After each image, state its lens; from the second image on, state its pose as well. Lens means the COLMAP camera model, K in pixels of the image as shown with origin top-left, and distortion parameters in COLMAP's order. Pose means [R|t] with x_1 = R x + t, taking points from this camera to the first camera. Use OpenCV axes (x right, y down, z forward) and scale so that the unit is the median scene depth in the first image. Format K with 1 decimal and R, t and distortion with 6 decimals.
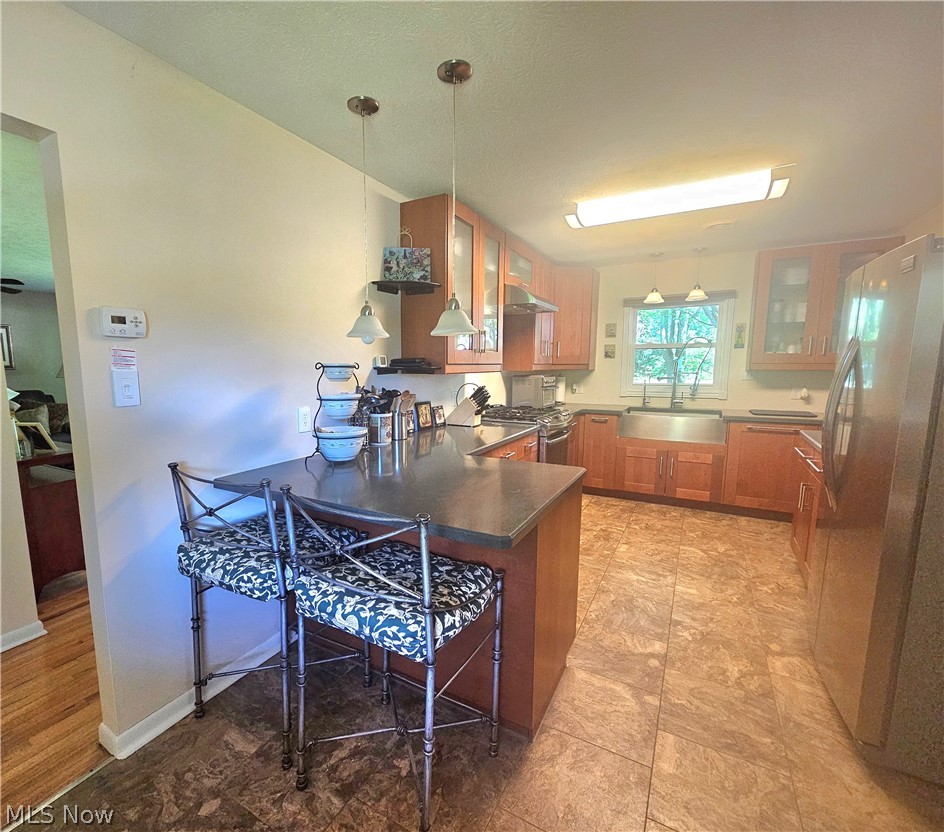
lens RADIAL K [[458.3, 0, 431.4], [0, 458.3, 427.0], [0, 0, 1]] dist [0.002382, 0.000126]
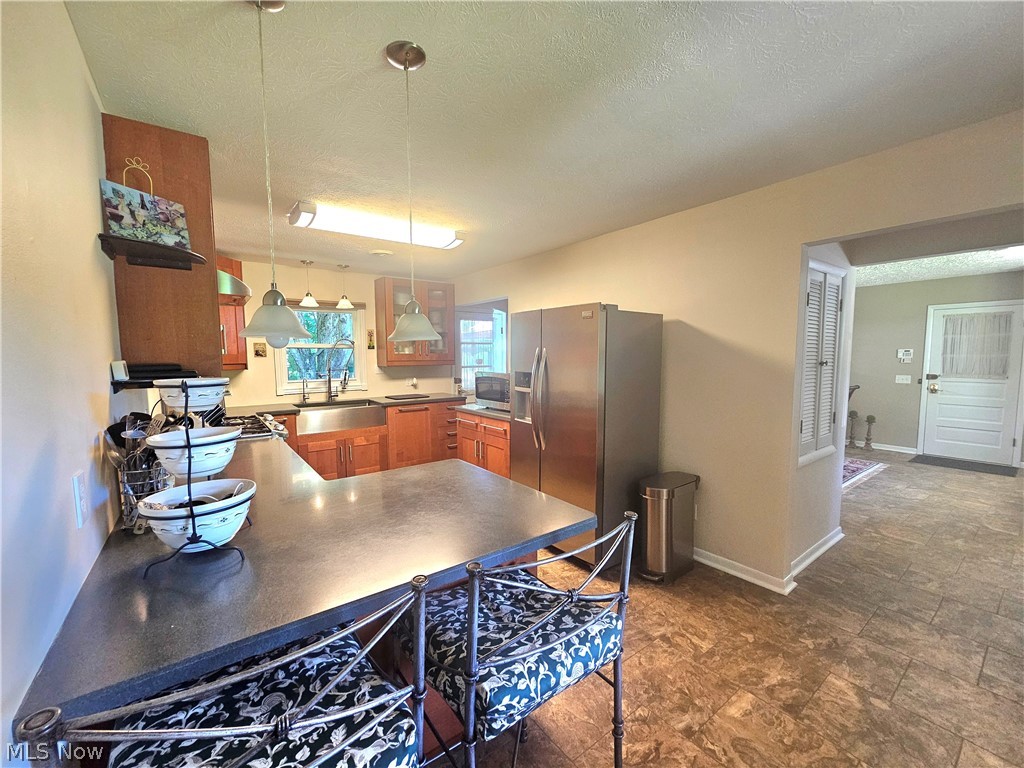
lens RADIAL K [[421.6, 0, 511.1], [0, 421.6, 387.4], [0, 0, 1]] dist [-0.000695, -0.000155]
pose [[0.382430, -0.071268, 0.921232, -0.418732], [0.132002, 0.991008, 0.021868, -0.066999], [-0.914507, 0.113241, 0.388398, 0.334316]]
